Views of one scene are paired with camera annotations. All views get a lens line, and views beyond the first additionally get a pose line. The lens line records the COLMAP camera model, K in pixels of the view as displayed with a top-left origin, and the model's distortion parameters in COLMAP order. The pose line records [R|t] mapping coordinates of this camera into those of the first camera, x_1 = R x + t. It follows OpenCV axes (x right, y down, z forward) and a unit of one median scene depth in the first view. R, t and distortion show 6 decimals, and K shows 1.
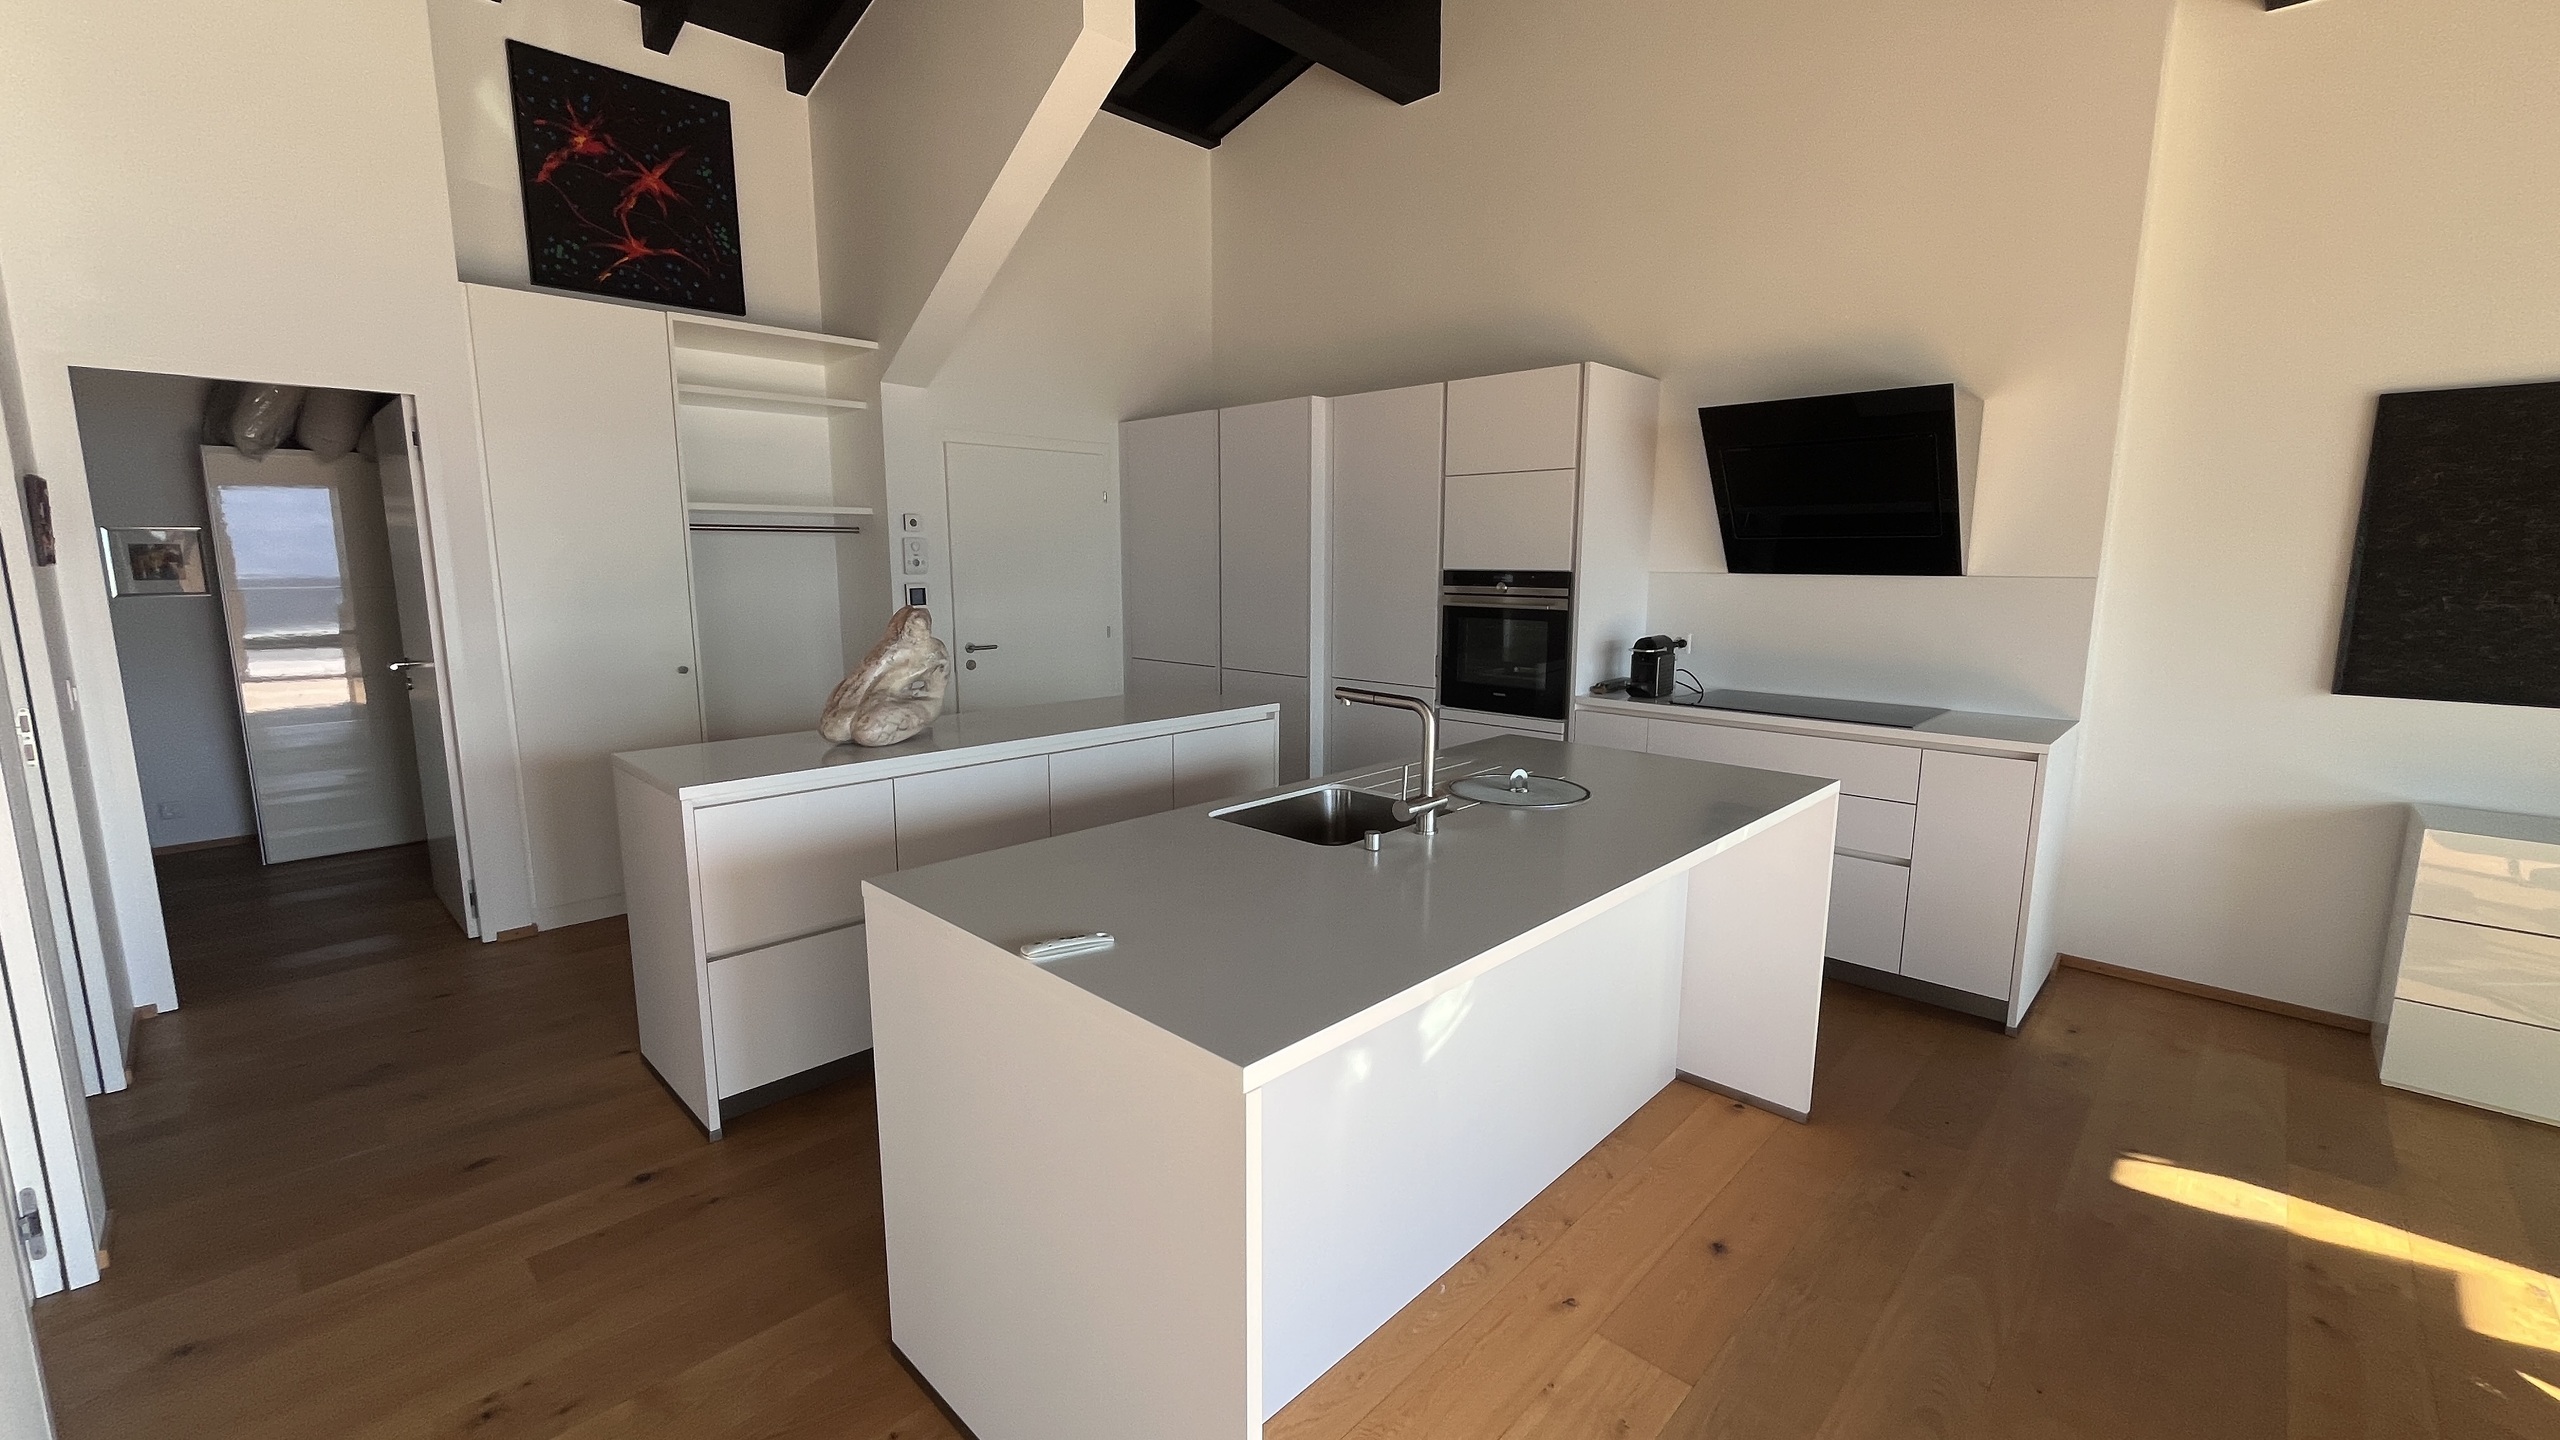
lens RADIAL K [[1039.9, 0, 1272.5], [0, 1039.9, 710.3], [0, 0, 1]] dist [0.009074, 0.000036]
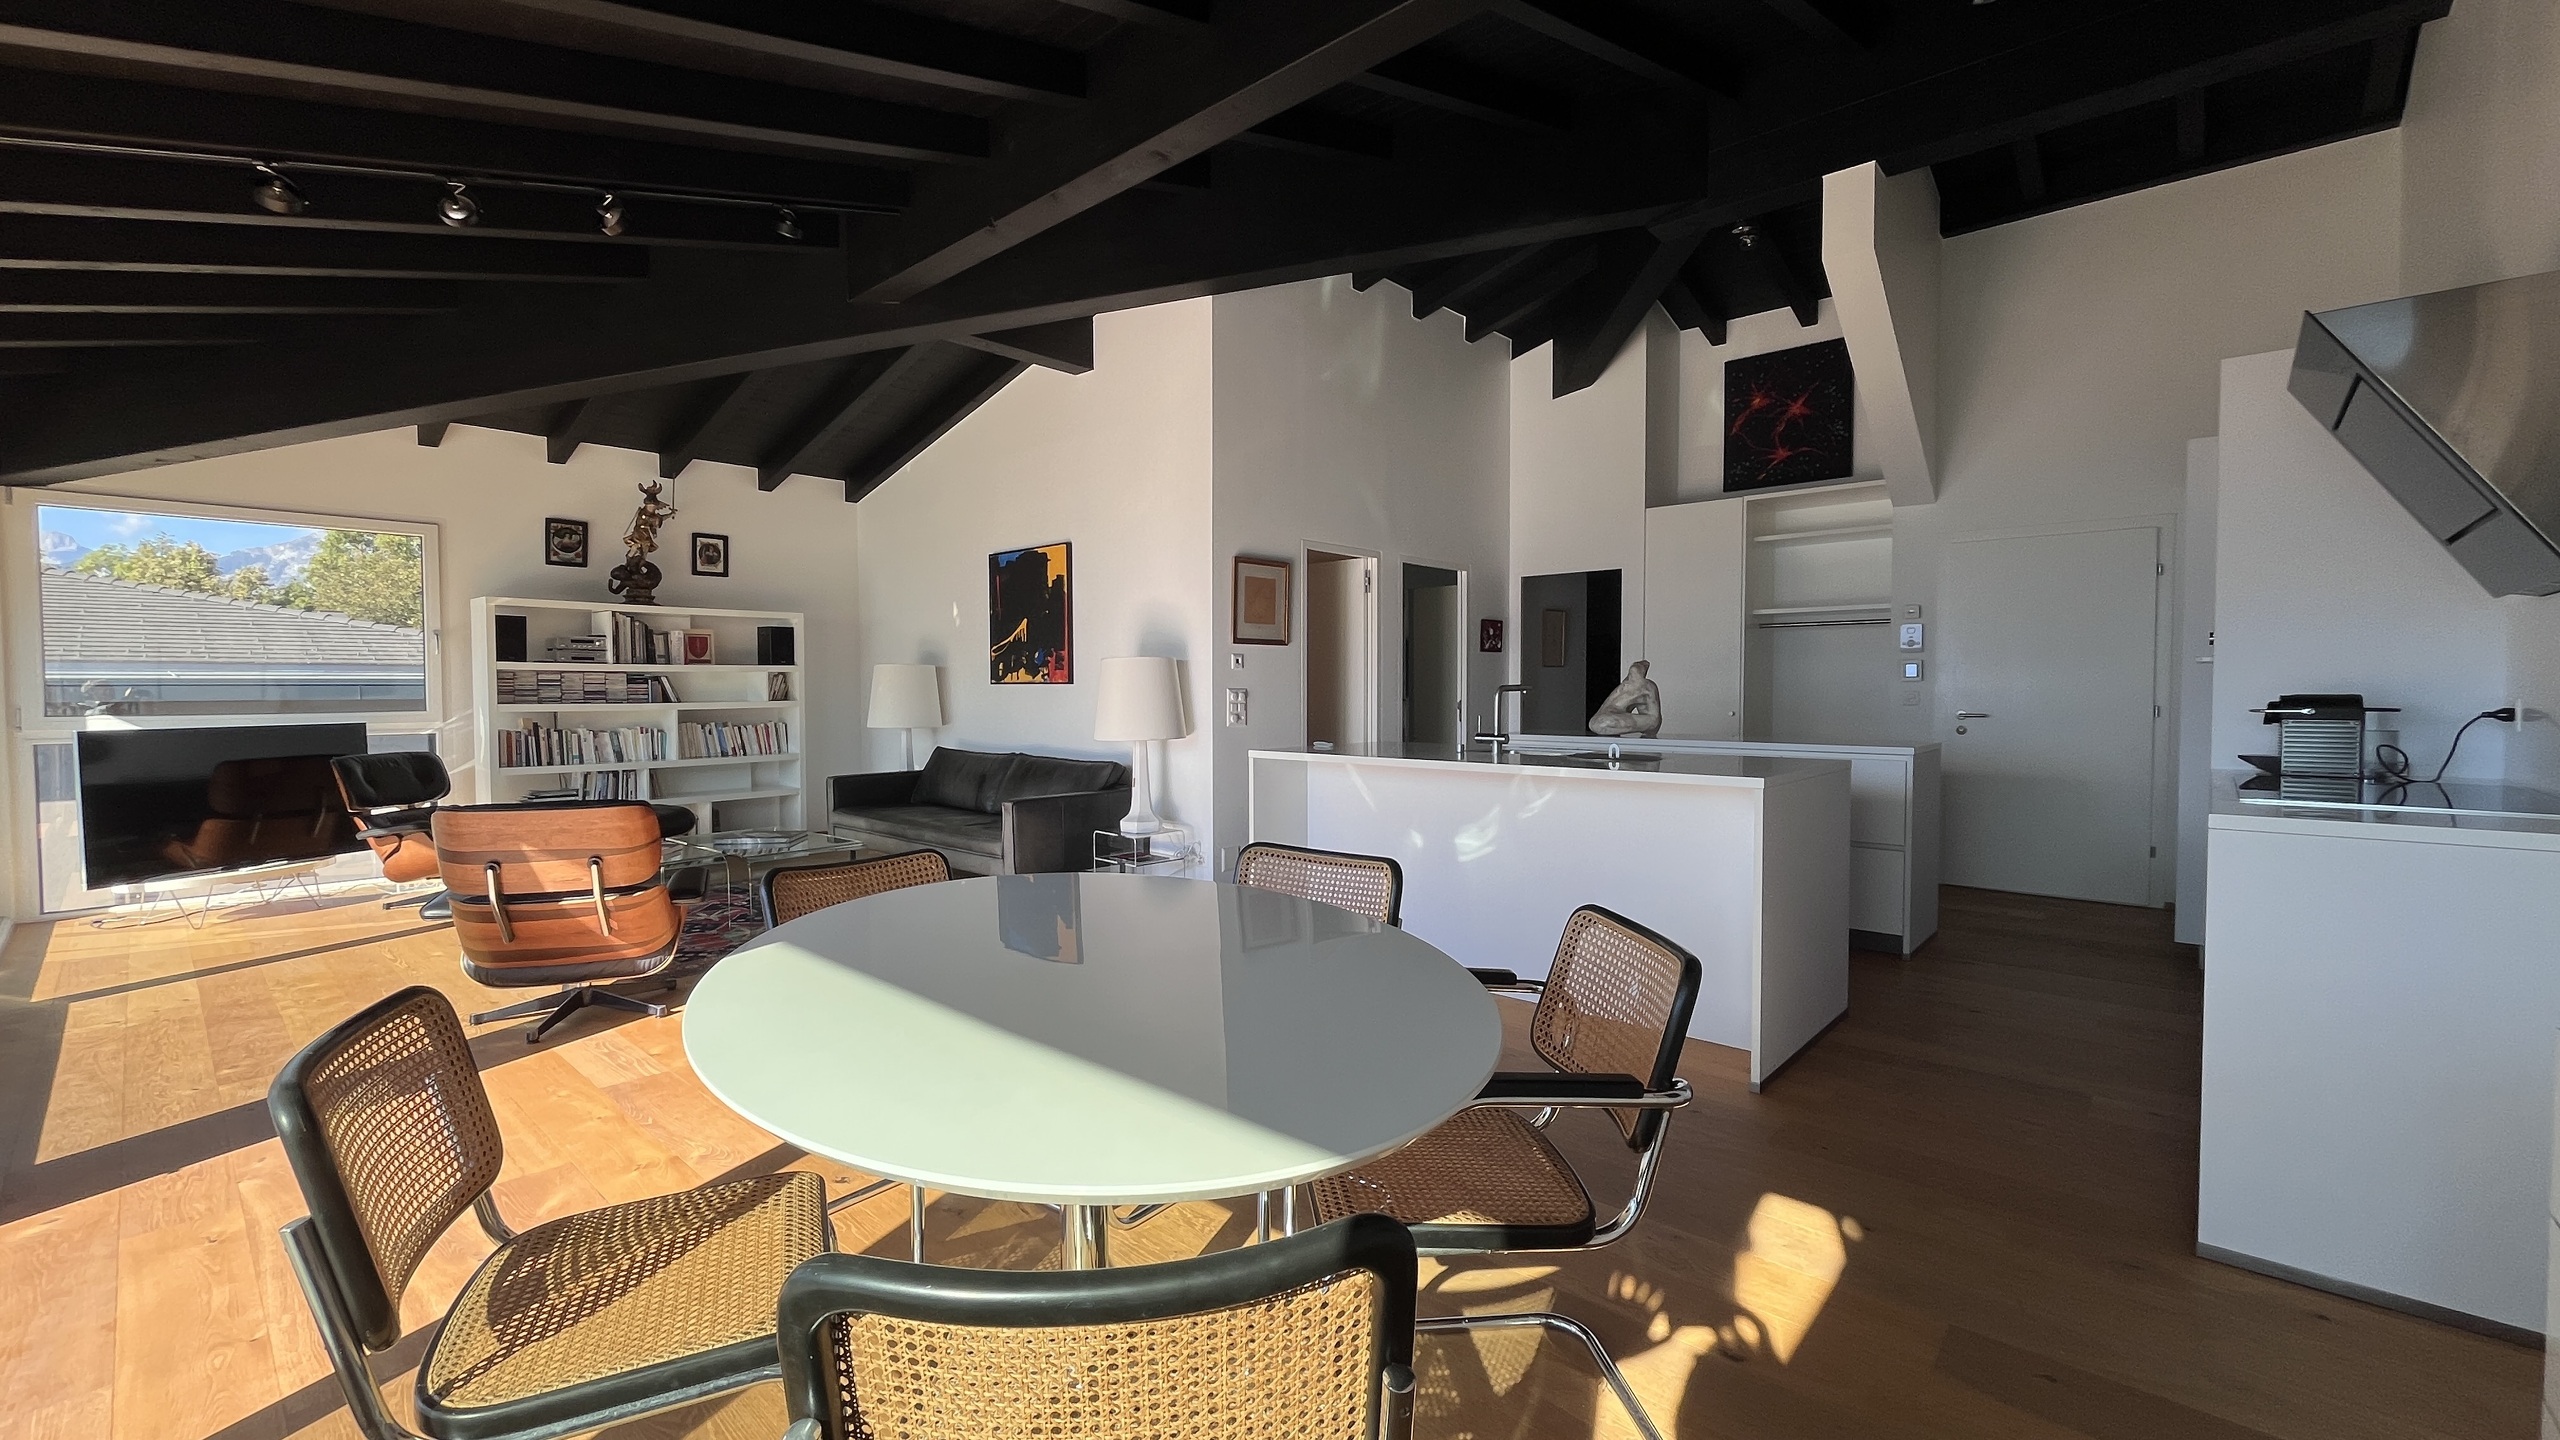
lens RADIAL K [[1039.9, 0, 1275.3], [0, 1039.9, 720.6], [0, 0, 1]] dist [0.009074, 0.000036]
pose [[0.032784, 0.032805, -0.998924, 0.962150], [-0.146279, 0.988856, 0.027673, 0.028120], [0.988700, 0.145215, 0.037217, 0.237169]]
